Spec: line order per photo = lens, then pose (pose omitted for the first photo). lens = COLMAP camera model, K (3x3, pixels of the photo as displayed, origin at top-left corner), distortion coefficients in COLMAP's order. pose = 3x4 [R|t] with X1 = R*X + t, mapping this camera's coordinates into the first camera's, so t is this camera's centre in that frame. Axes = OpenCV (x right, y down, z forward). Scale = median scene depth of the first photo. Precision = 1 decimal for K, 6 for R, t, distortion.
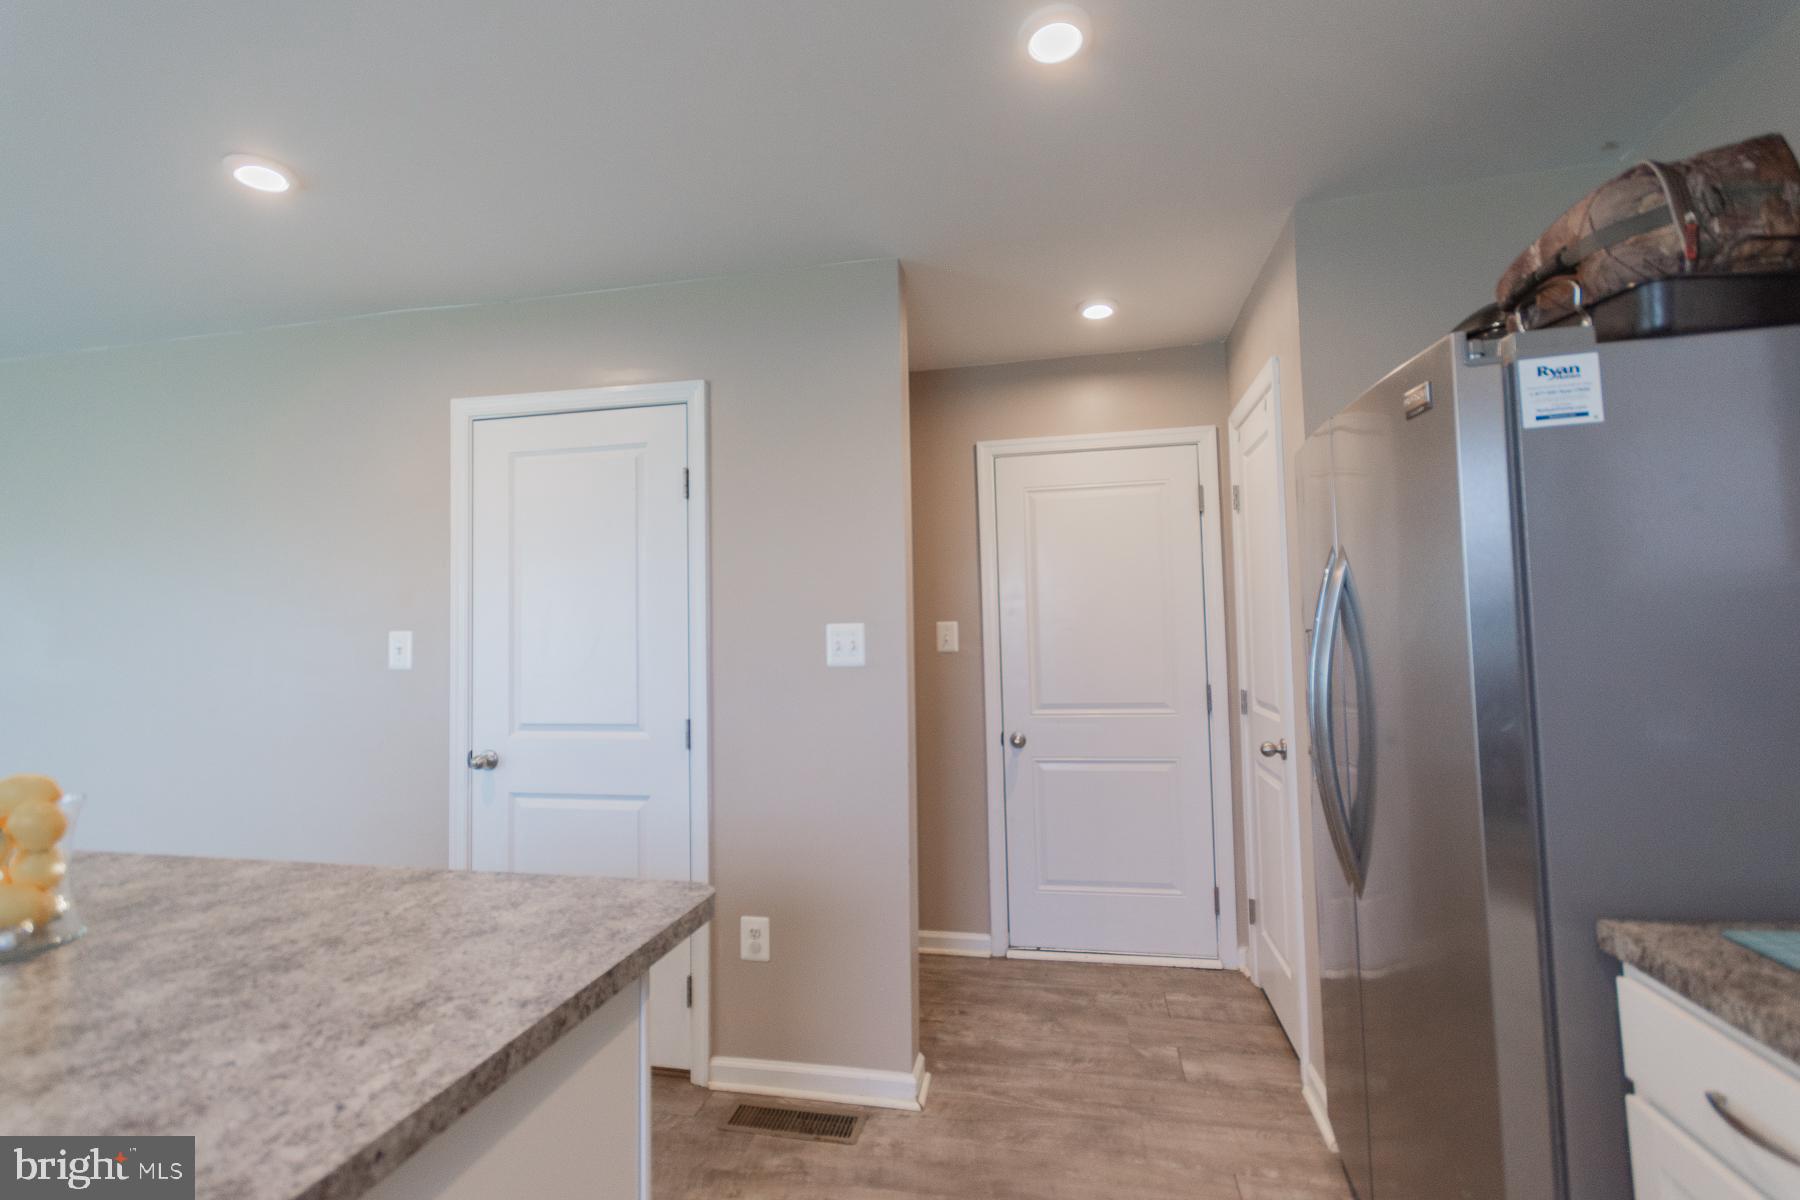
lens RADIAL K [[802.9, 0, 904.3], [0, 802.9, 598.5], [0, 0, 1]] dist [0.001973, 0.000953]
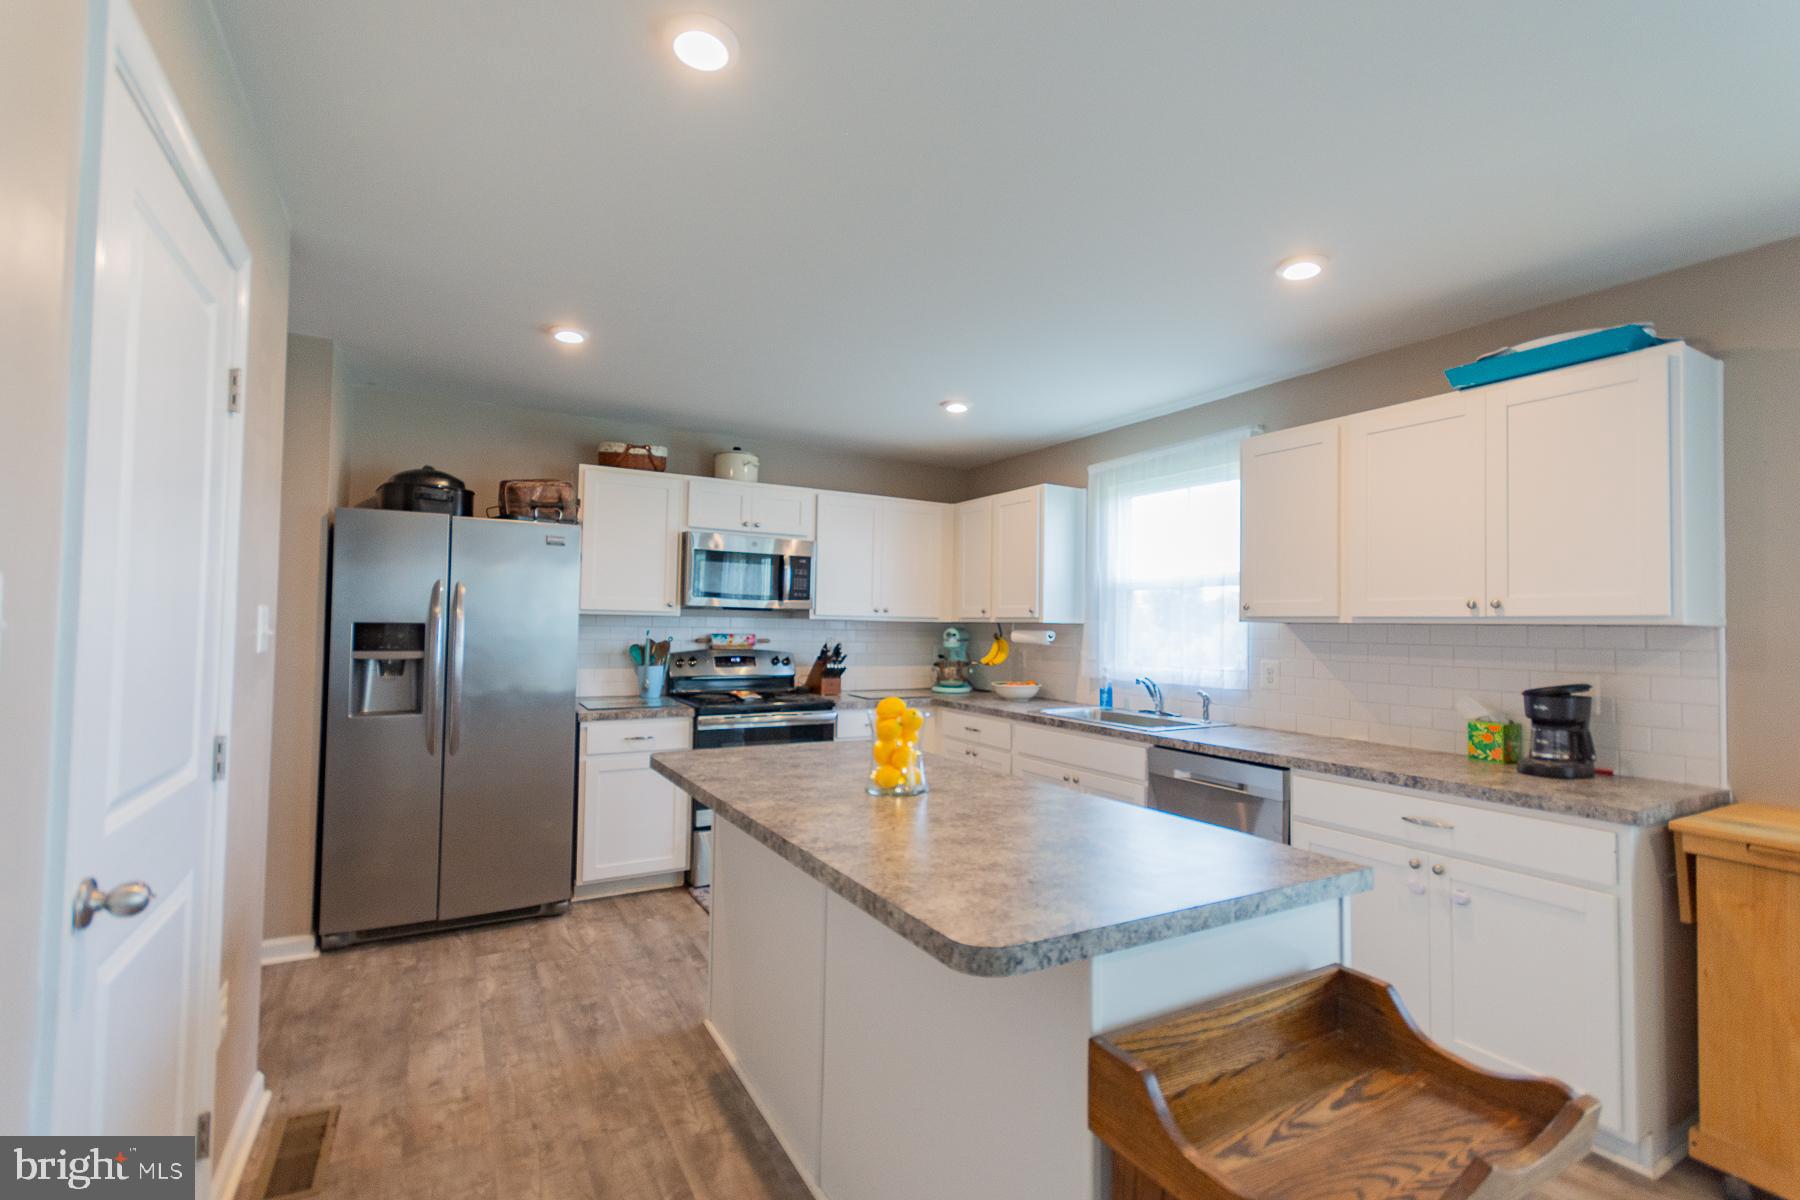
lens RADIAL K [[802.9, 0, 904.3], [0, 802.9, 598.5], [0, 0, 1]] dist [0.001973, 0.000953]
pose [[-0.666580, 0.035419, 0.744592, -2.251584], [-0.037308, 0.996034, -0.080779, 0.130230], [-0.744500, -0.081625, -0.662614, 1.983761]]
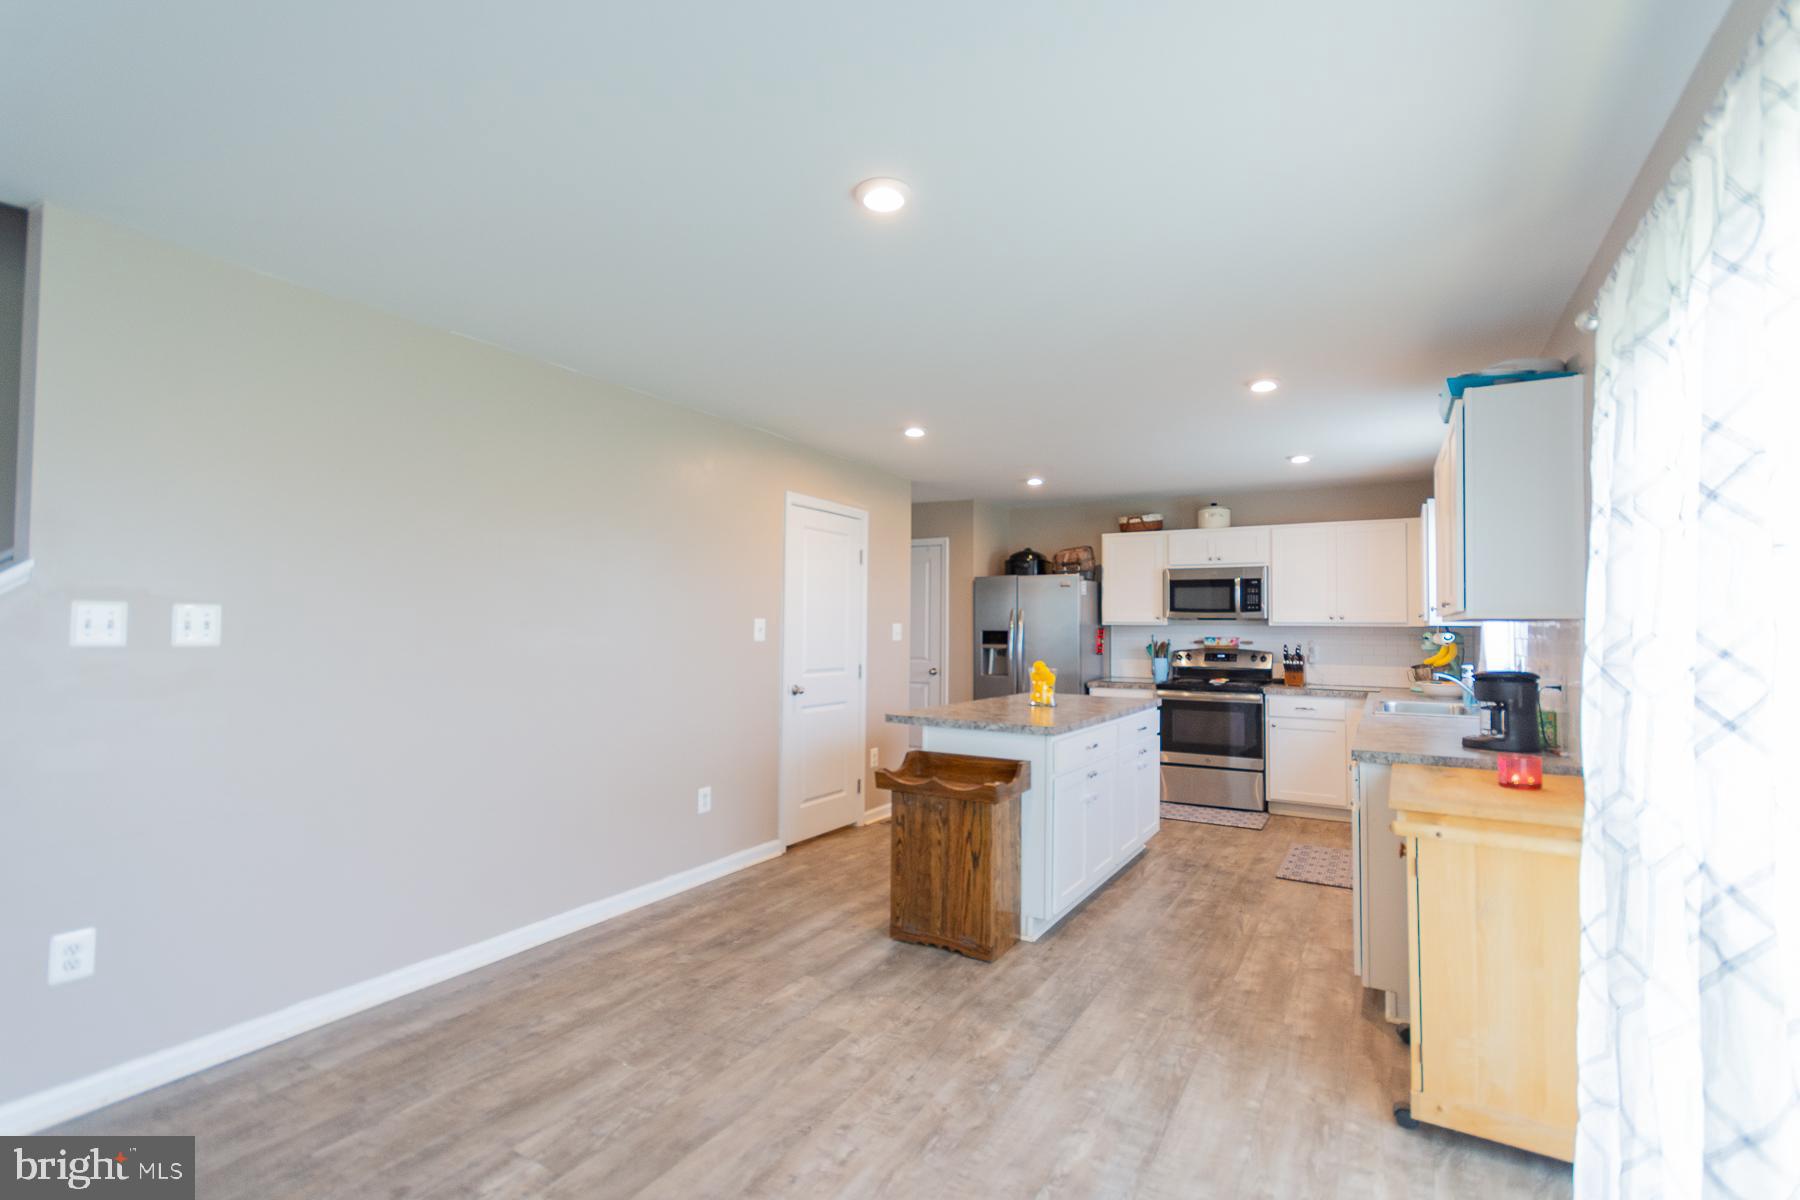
lens RADIAL K [[820.7, 0, 901.4], [0, 820.7, 601.0], [0, 0, 1]] dist [0.003964, 0.000368]
pose [[0.322347, 0.055085, 0.945017, -4.578125], [-0.057704, 0.997592, -0.038467, 0.109800], [-0.944861, -0.042132, 0.324750, 0.326954]]
